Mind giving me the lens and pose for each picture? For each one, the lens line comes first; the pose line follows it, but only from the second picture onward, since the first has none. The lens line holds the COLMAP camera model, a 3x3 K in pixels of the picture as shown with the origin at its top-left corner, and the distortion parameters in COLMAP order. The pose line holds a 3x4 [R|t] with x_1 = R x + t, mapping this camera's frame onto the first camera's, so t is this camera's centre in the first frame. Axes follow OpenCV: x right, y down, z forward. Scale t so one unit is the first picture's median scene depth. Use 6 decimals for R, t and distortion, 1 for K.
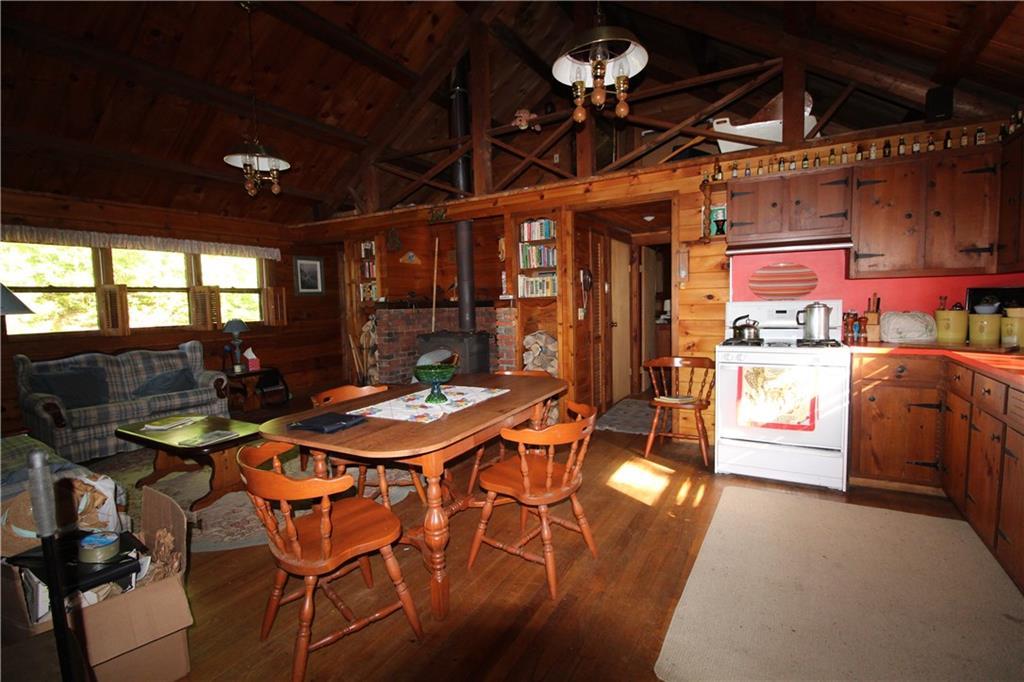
lens RADIAL K [[474.0, 0, 511.7], [0, 474.0, 337.7], [0, 0, 1]] dist [0.002376, 0.000343]
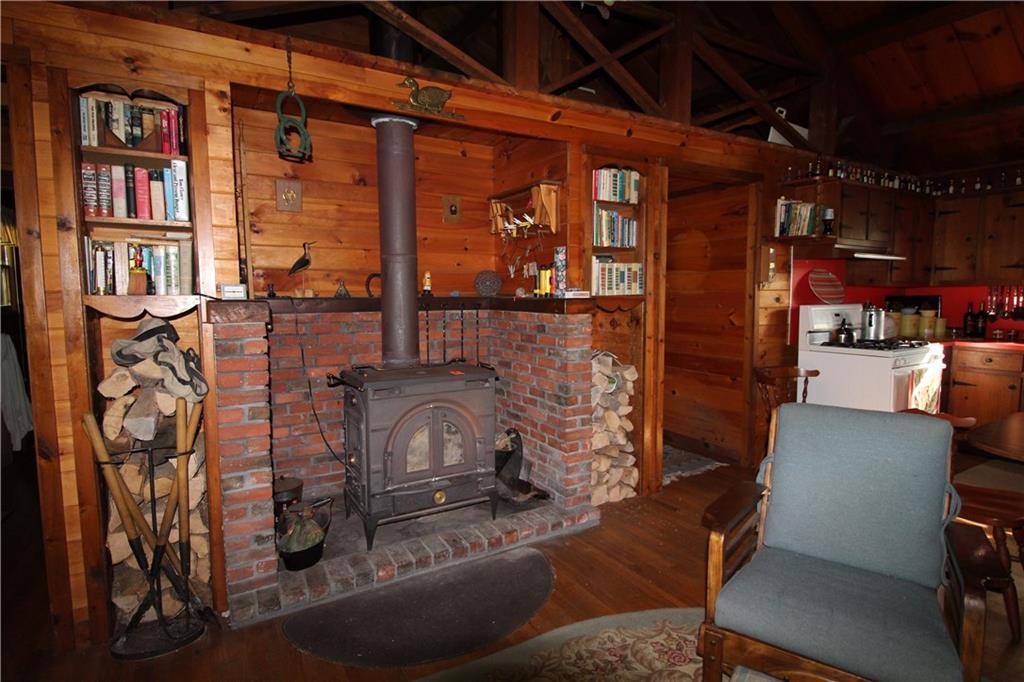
lens RADIAL K [[533.0, 0, 510.8], [0, 533.0, 340.6], [0, 0, 1]] dist [-0.002559, -0.000905]
pose [[0.472061, -0.060795, 0.879467, -0.621715], [0.056037, 0.997671, 0.038888, -0.062168], [-0.879783, 0.030925, 0.474369, 0.800205]]
